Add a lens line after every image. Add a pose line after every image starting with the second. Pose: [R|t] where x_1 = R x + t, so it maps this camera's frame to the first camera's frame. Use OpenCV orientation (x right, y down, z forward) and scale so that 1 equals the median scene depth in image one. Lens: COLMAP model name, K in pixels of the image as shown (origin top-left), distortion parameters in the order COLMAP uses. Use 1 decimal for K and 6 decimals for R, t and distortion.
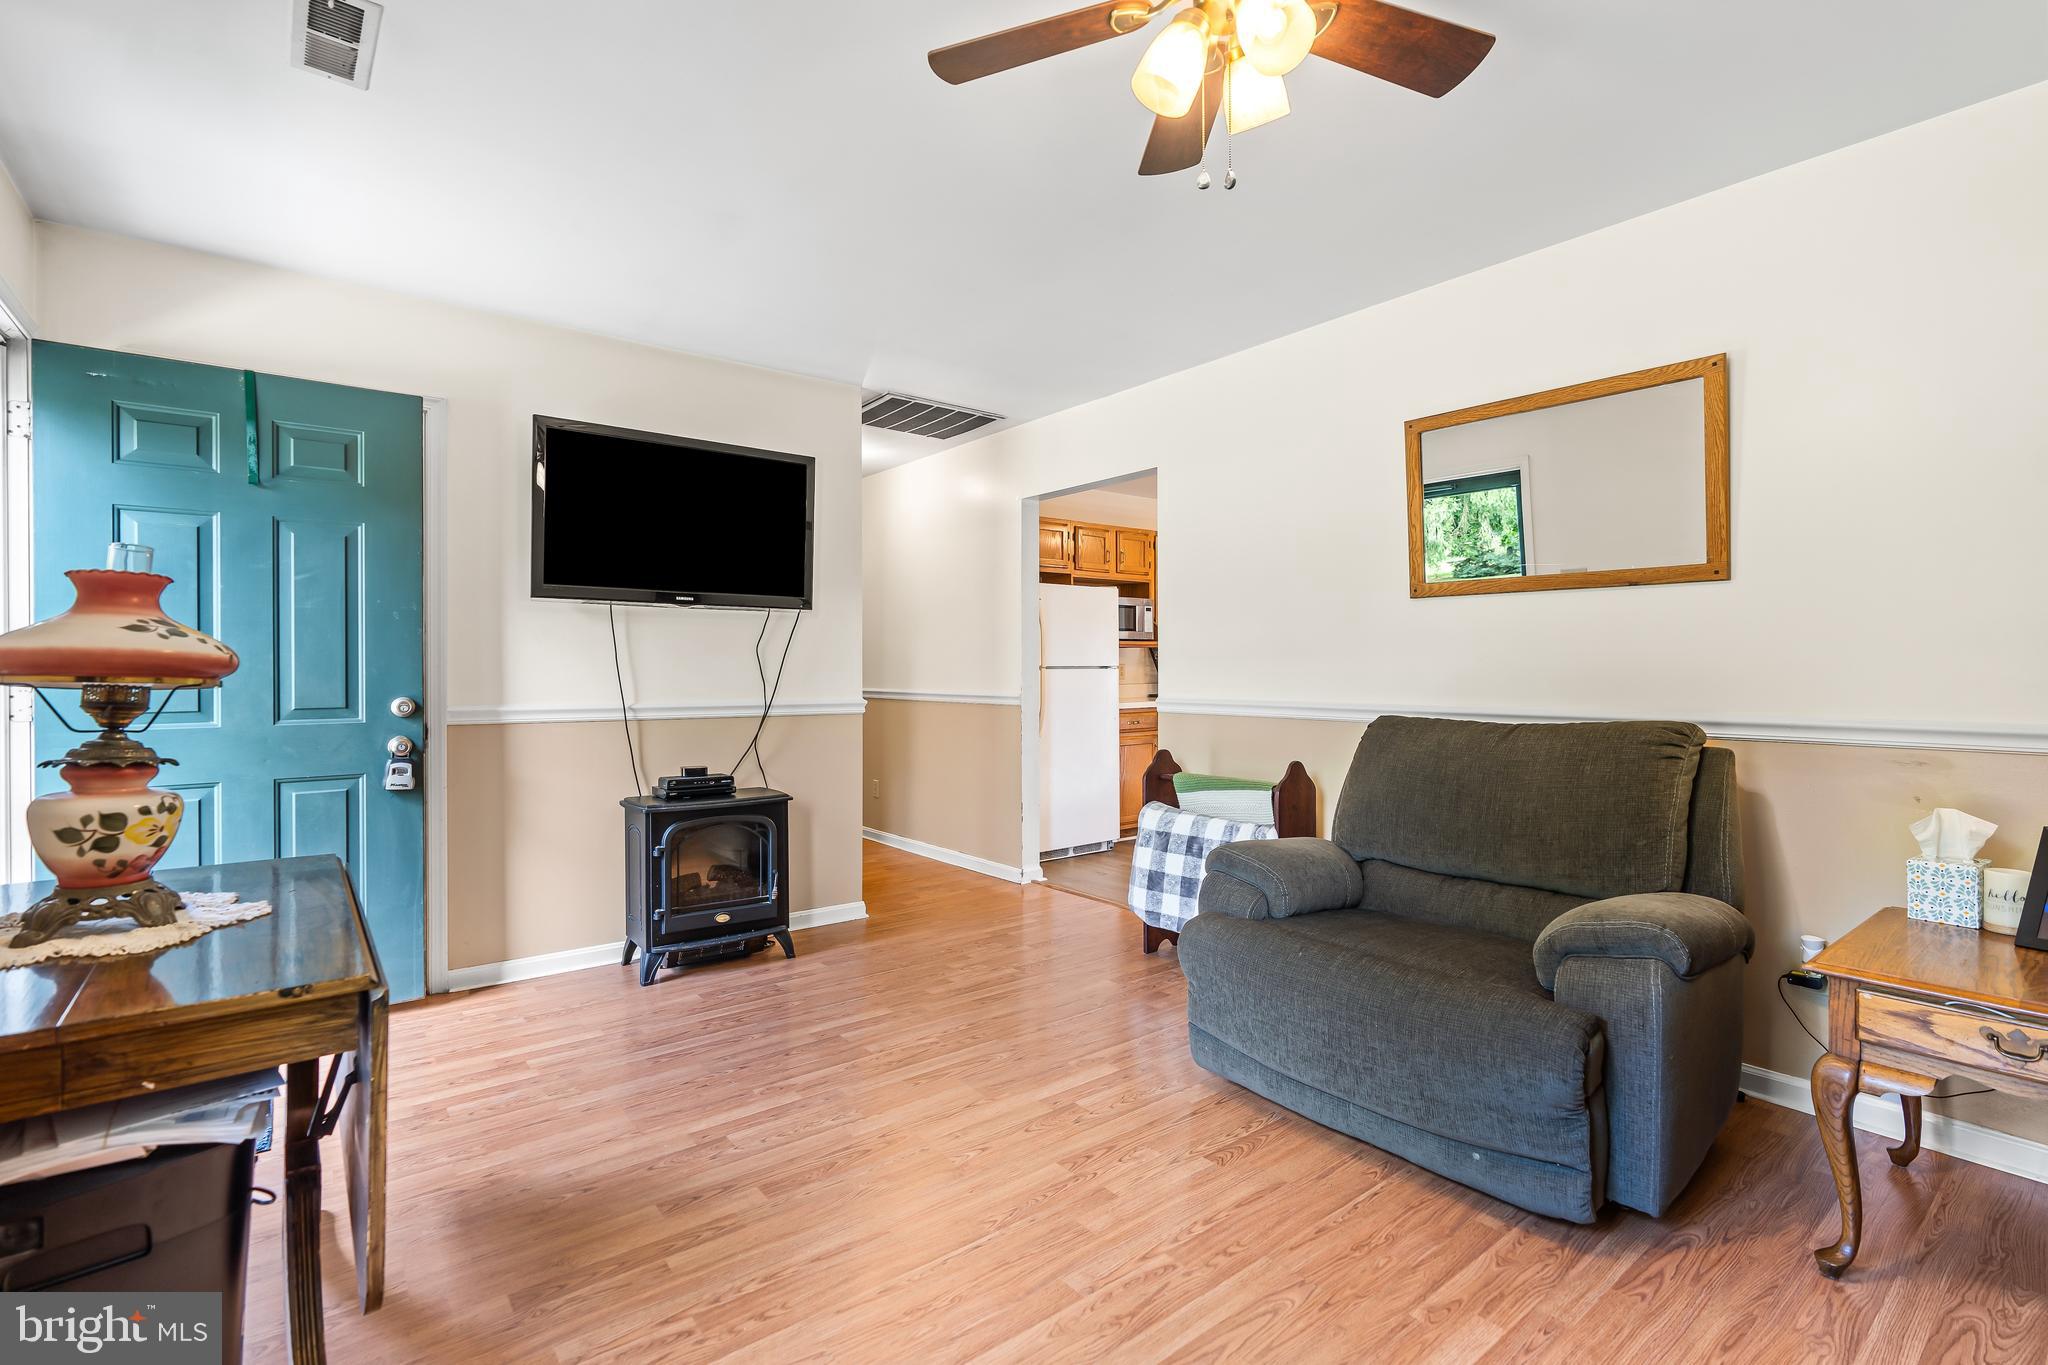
lens RADIAL K [[933.2, 0, 1024.6], [0, 933.2, 665.9], [0, 0, 1]] dist [-0.002067, 0.002078]
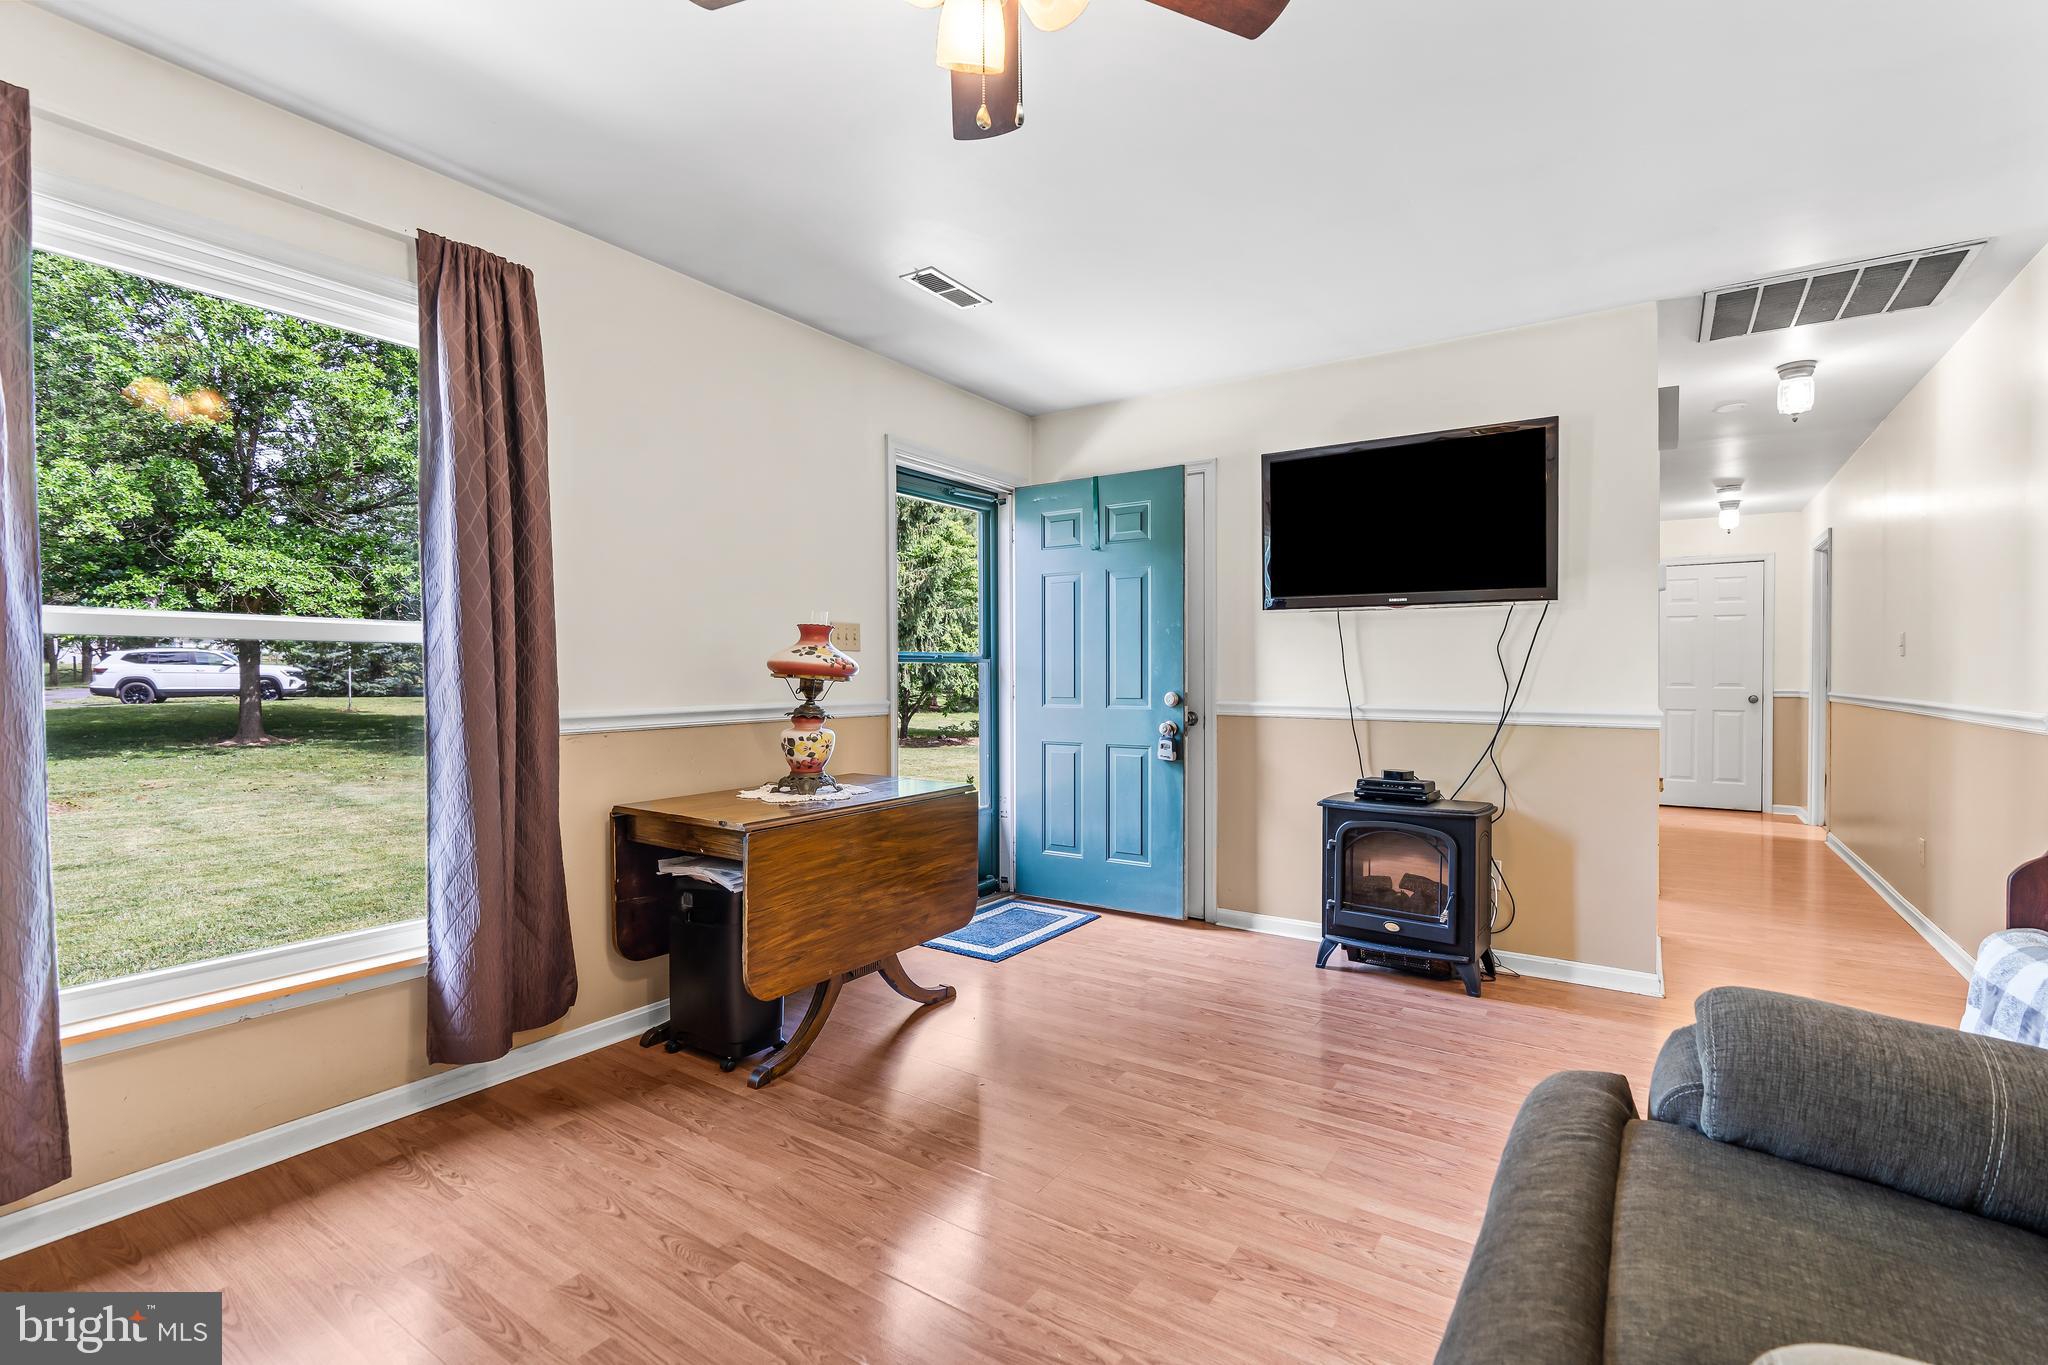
lens RADIAL K [[933.2, 0, 1033.7], [0, 933.2, 679.9], [0, 0, 1]] dist [-0.002067, 0.002078]
pose [[0.310927, 0.008432, -0.950397, 0.557650], [0.002642, 0.999949, 0.009736, 0.002441], [0.950430, -0.005538, 0.310888, 0.396437]]
